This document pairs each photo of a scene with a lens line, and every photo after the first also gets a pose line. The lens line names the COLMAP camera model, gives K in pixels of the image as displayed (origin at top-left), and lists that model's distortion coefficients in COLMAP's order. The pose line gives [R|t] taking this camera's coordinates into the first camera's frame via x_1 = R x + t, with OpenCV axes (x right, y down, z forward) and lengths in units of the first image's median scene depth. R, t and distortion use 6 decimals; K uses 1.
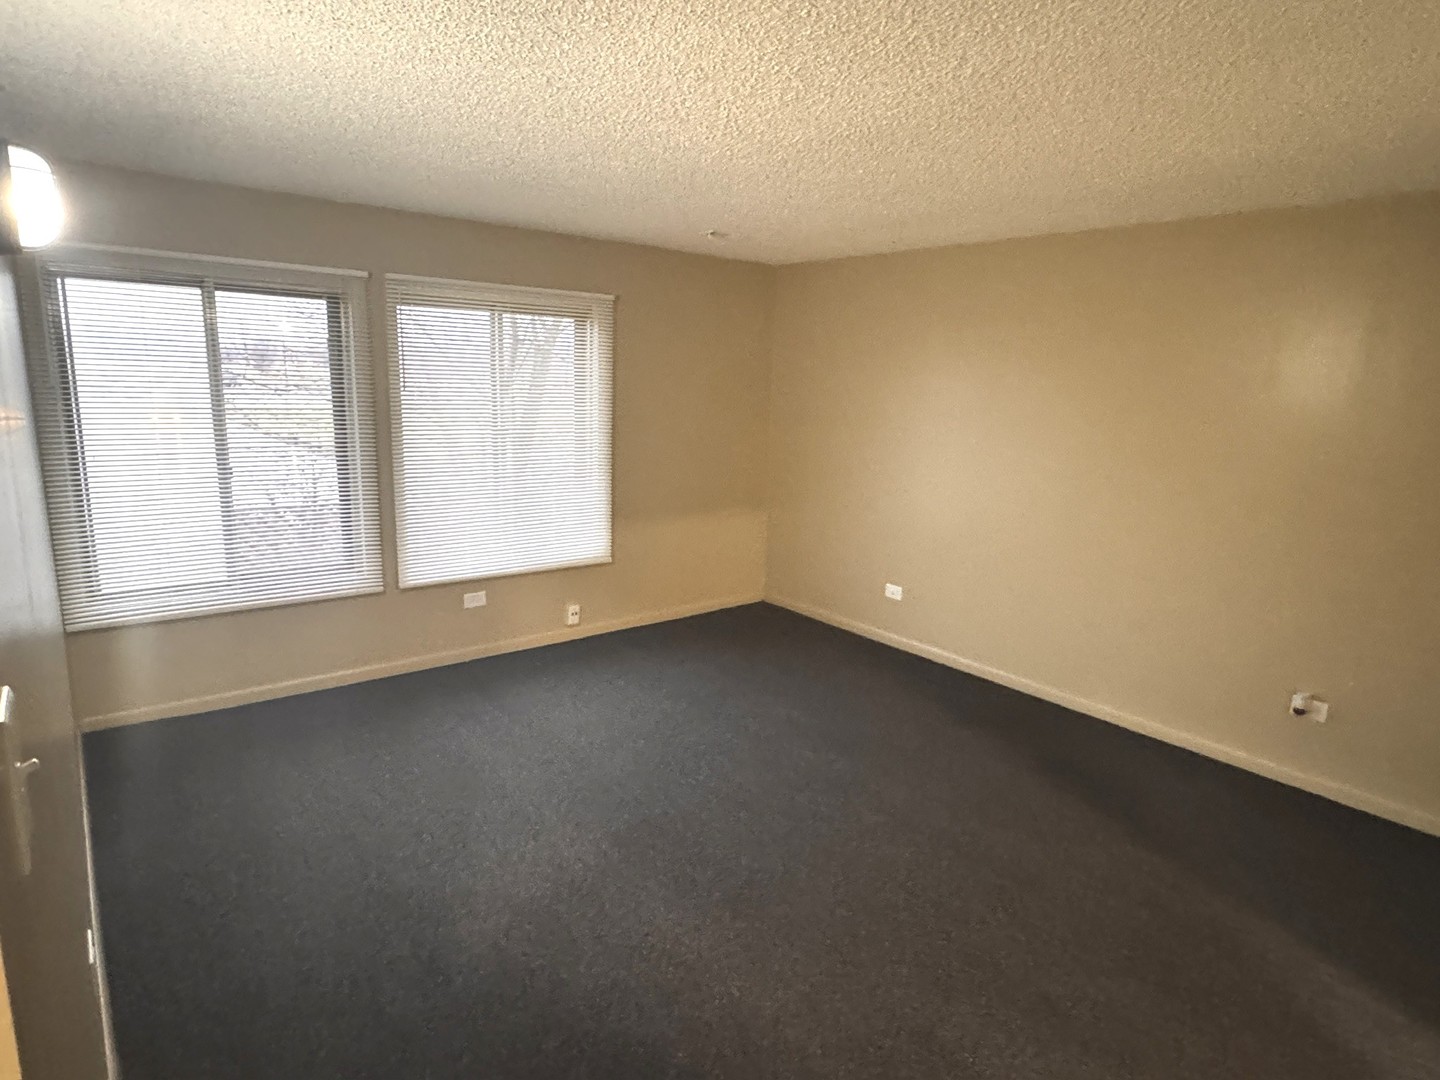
lens RADIAL K [[815.6, 0, 720.0], [0, 815.6, 540.0], [0, 0, 1]] dist [-0.000953, 0.000079]
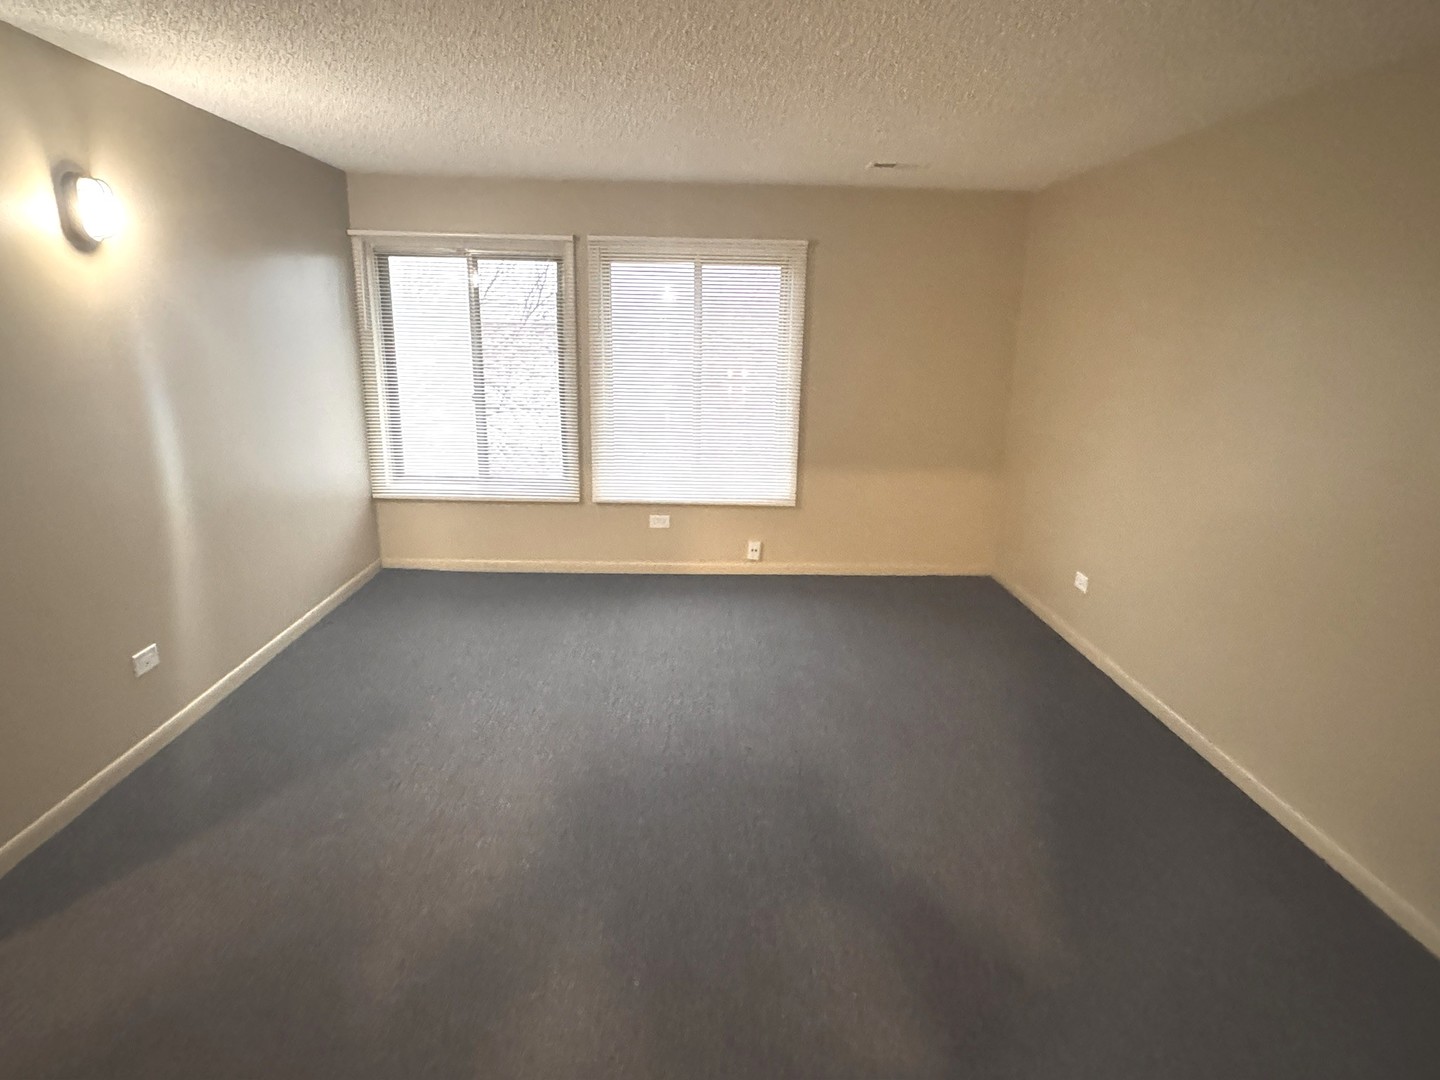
lens RADIAL K [[815.6, 0, 720.0], [0, 815.6, 540.0], [0, 0, 1]] dist [-0.000953, 0.000079]
pose [[0.796011, 0.140265, -0.588806, 0.429044], [-0.114997, 0.990107, 0.080397, -0.002769], [0.594258, 0.003714, 0.804266, 0.128812]]
